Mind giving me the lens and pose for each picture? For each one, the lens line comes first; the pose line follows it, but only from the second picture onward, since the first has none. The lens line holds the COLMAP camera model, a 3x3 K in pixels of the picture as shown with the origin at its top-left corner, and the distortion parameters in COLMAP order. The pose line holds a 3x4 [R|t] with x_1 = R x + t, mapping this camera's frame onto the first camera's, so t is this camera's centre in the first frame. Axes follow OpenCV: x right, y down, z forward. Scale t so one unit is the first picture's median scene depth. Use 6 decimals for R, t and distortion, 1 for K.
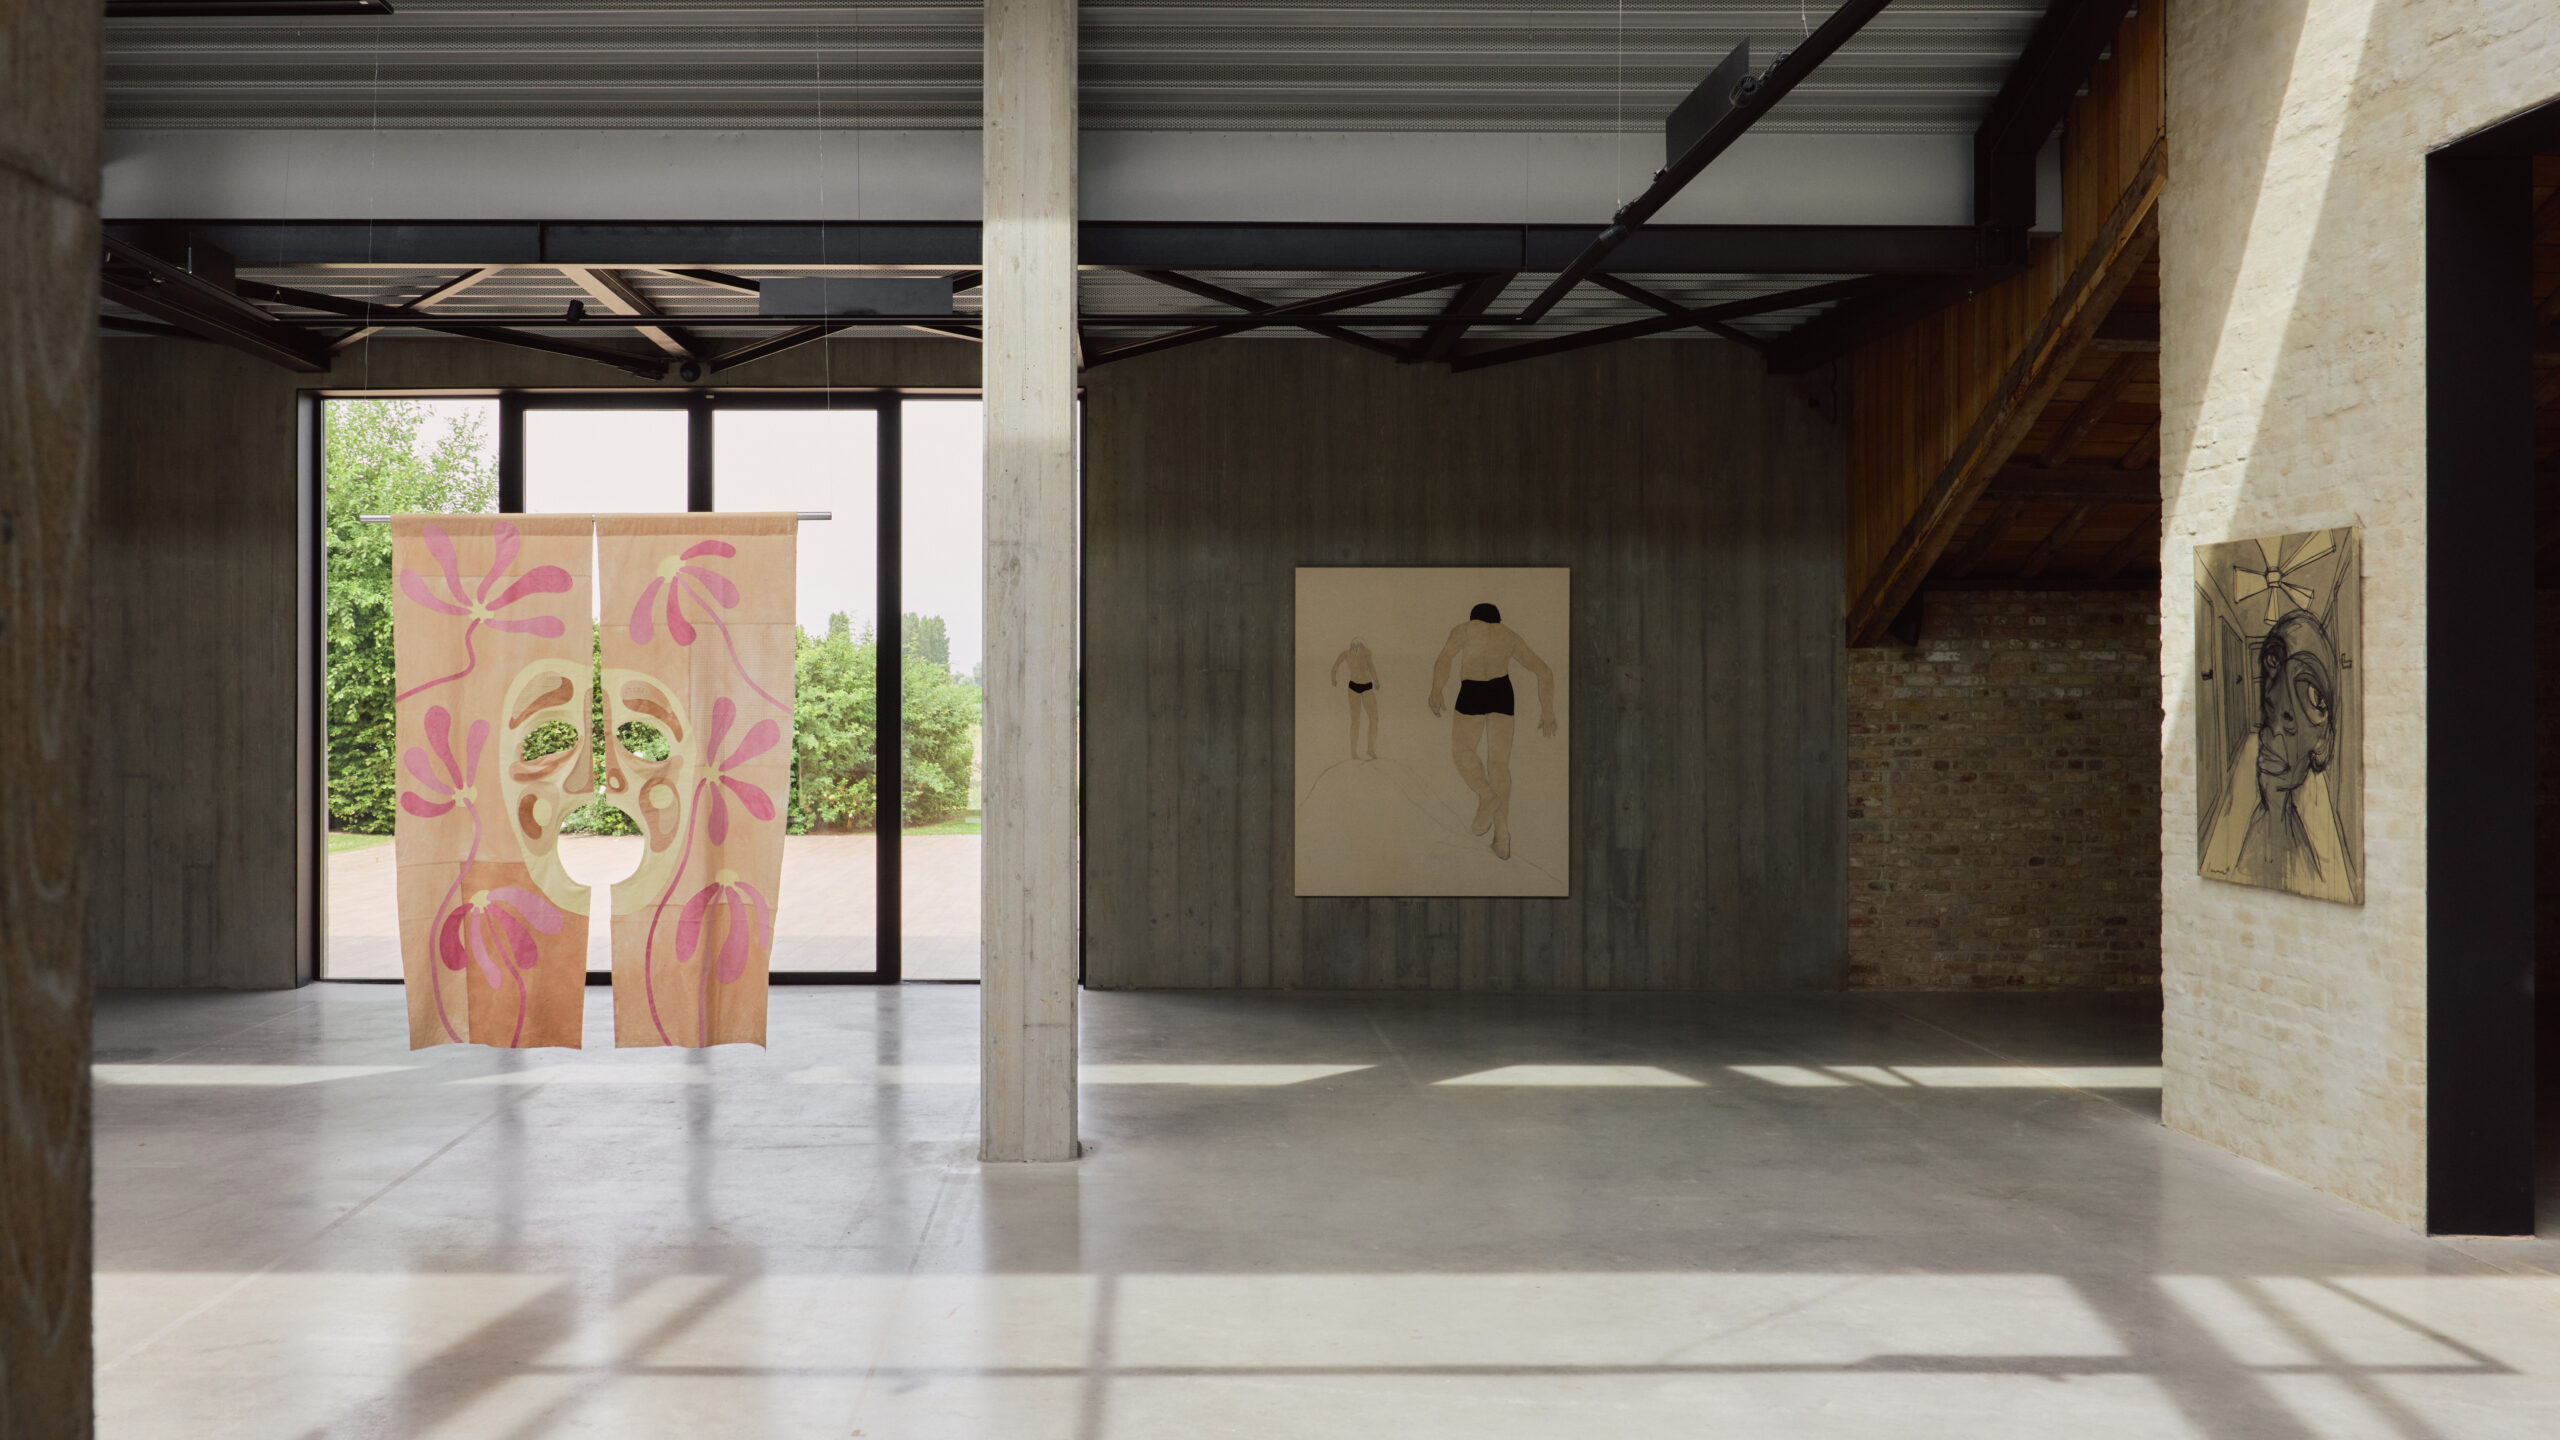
lens RADIAL K [[2126.3, 0, 1263.5], [0, 2126.3, 680.4], [0, 0, 1]] dist [0.005864, -0.000089]
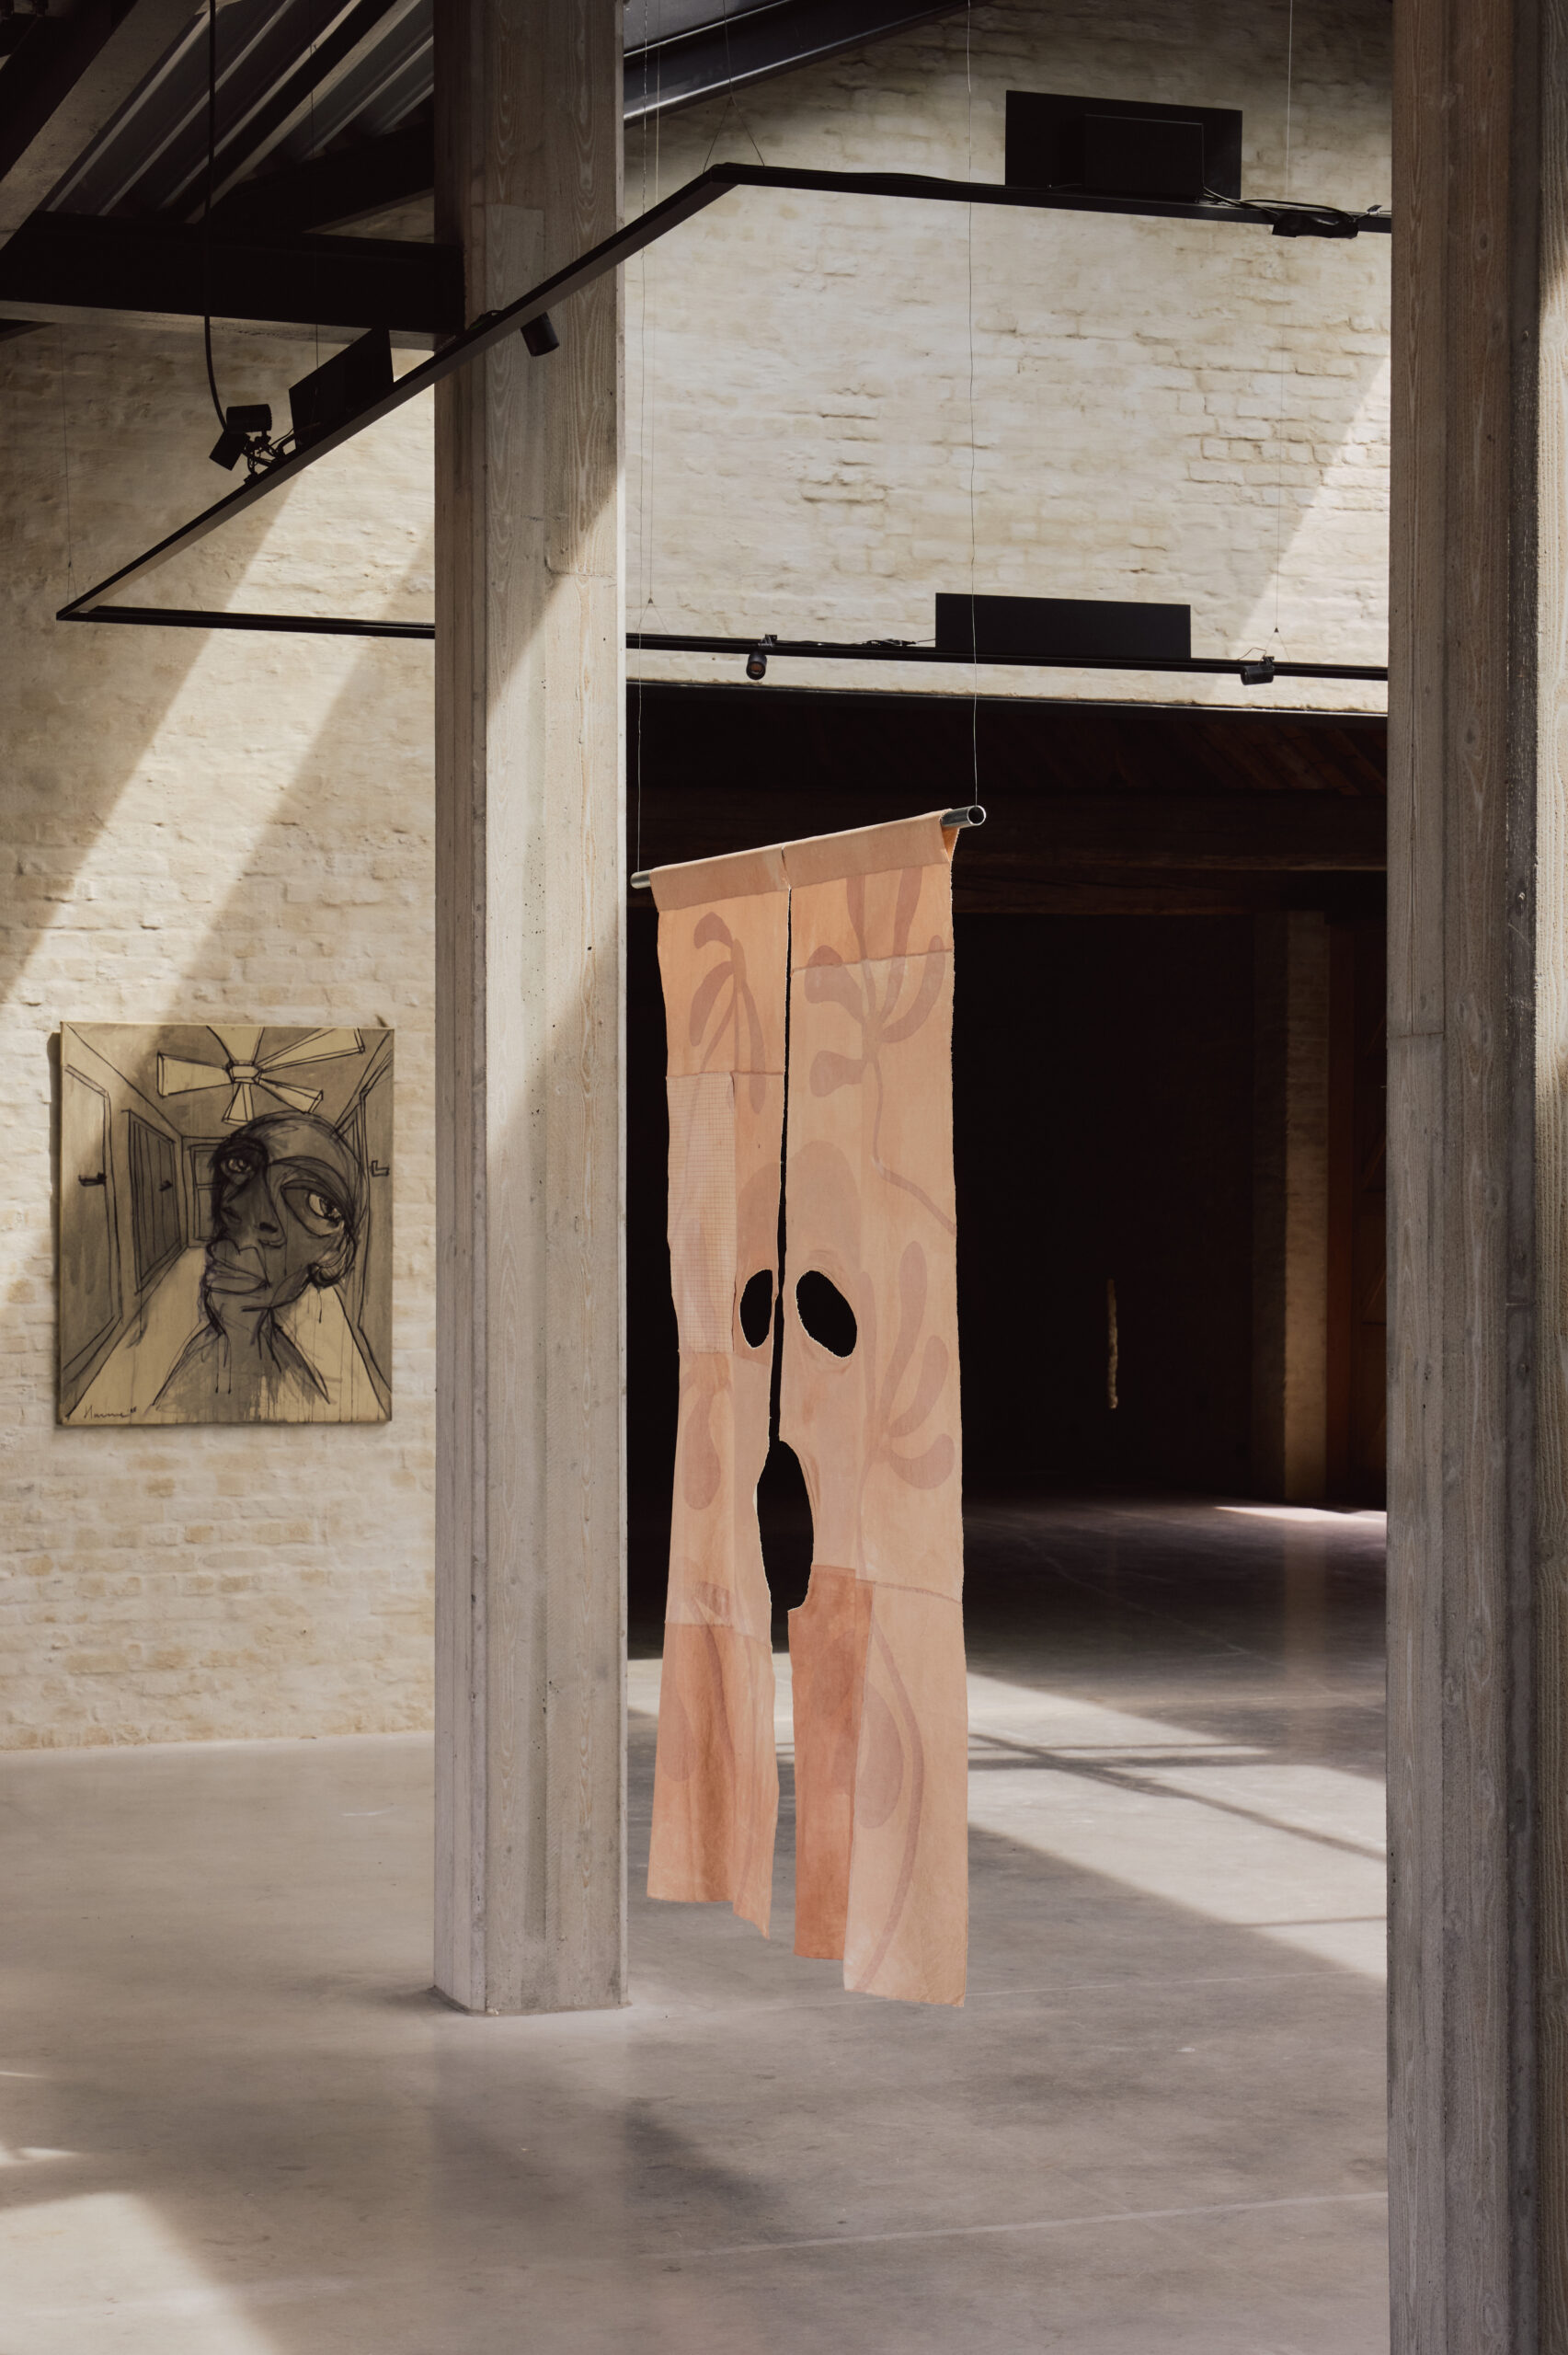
lens RADIAL K [[4641.0, 0, 784.5], [0, 4641.0, 1185.3], [0, 0, 1]] dist [0.047366, 0.000000]
pose [[-0.312507, 0.004548, 0.949904, -1.477743], [-0.005608, 0.999962, -0.006633, 0.010964], [-0.949899, -0.007400, -0.312470, 1.424293]]
